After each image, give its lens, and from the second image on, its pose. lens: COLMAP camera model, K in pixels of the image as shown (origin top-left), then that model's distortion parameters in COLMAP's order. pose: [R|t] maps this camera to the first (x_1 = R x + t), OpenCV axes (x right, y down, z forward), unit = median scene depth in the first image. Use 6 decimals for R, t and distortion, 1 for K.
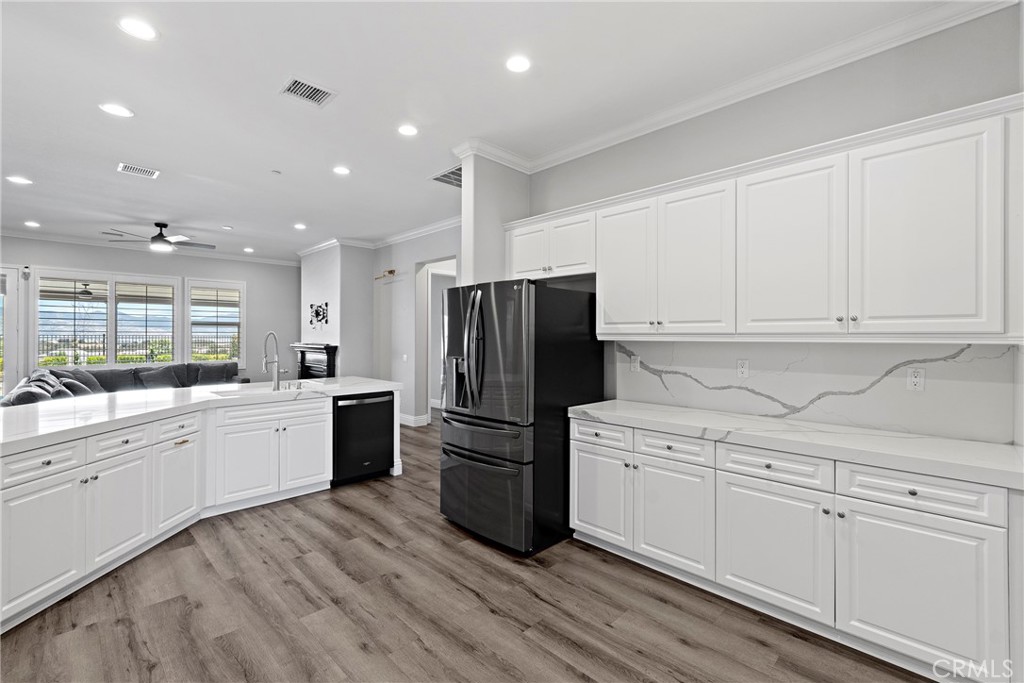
lens RADIAL K [[451.8, 0, 516.9], [0, 451.8, 341.5], [0, 0, 1]] dist [0.001555, -0.000720]
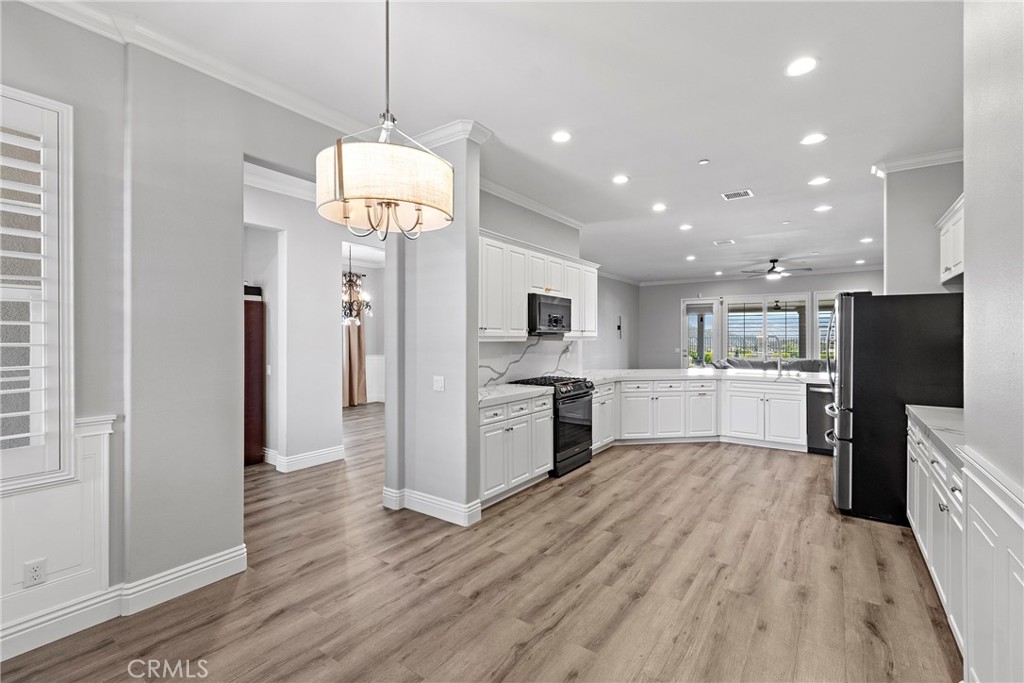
lens RADIAL K [[451.8, 0, 514.5], [0, 451.8, 339.7], [0, 0, 1]] dist [0.001555, -0.000720]
pose [[0.166769, 0.003491, -0.985990, 0.766971], [-0.011830, 0.999929, 0.001539, 0.000652], [0.985925, 0.011407, 0.166798, -0.079267]]
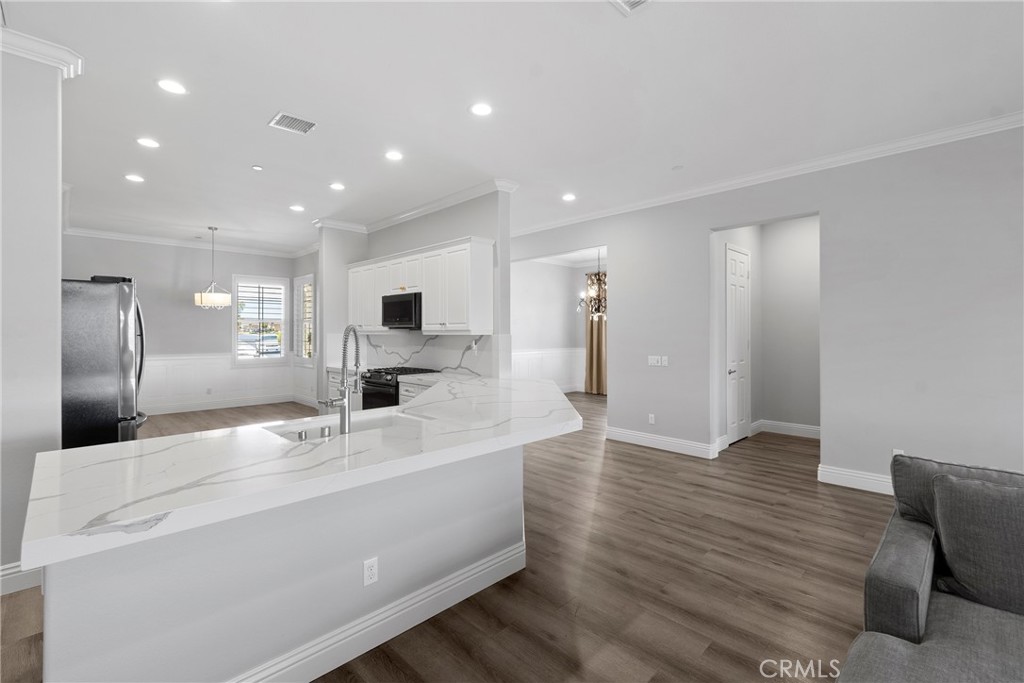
lens RADIAL K [[451.8, 0, 510.7], [0, 451.8, 334.5], [0, 0, 1]] dist [0.001555, -0.000720]
pose [[-0.999941, 0.001381, 0.010743, -0.738138], [0.001556, 0.999865, 0.016350, -0.017017], [-0.010719, 0.016366, -0.999809, 1.551079]]
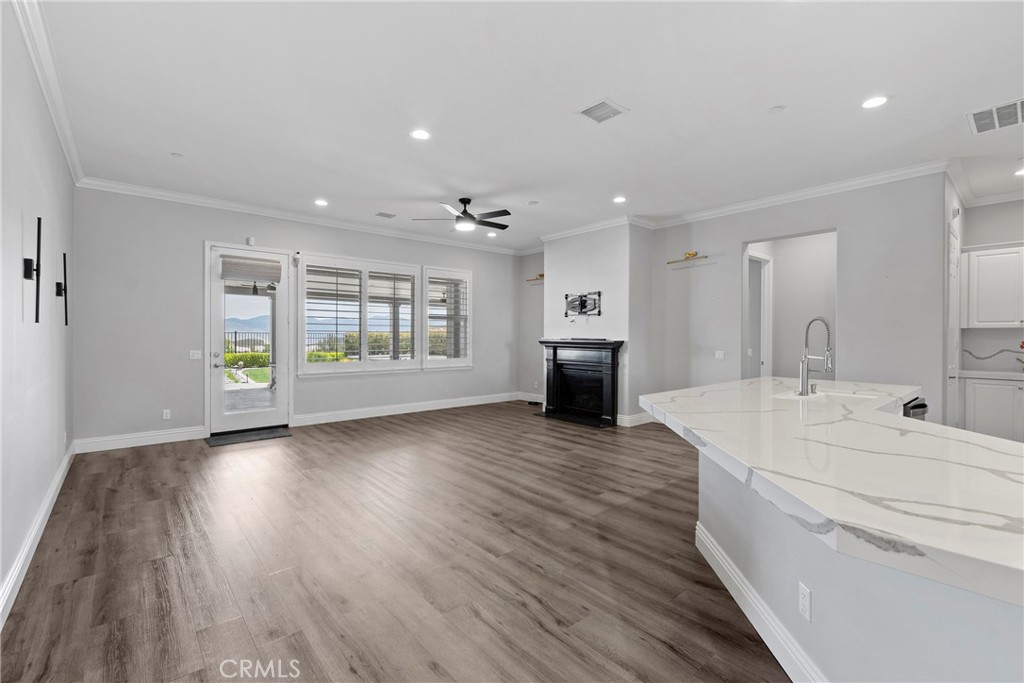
lens RADIAL K [[451.8, 0, 505.2], [0, 451.8, 335.6], [0, 0, 1]] dist [0.001555, -0.000720]
pose [[0.995965, 0.004219, -0.089640, -0.974703], [-0.005411, 0.999900, -0.013062, 0.021623], [0.089576, 0.013494, 0.995889, 0.215252]]
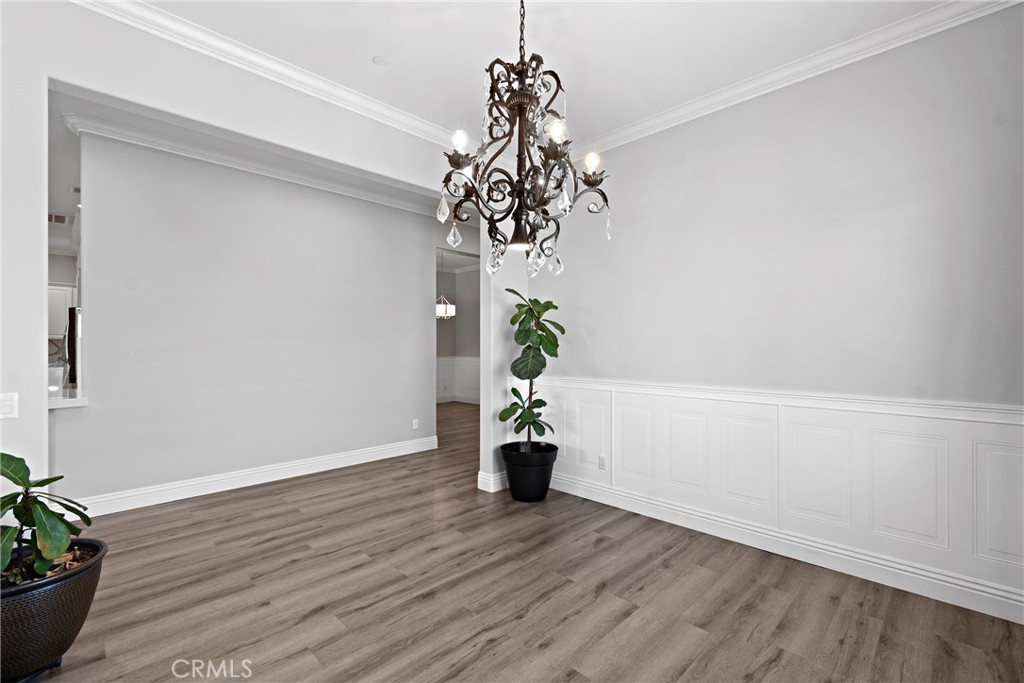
lens RADIAL K [[451.8, 0, 517.4], [0, 451.8, 340.6], [0, 0, 1]] dist [0.001555, -0.000720]
pose [[-0.012821, 0.006537, 0.999896, -1.555244], [0.013777, 0.999885, -0.006361, 0.023855], [-0.999823, 0.013694, -0.012910, -0.414639]]
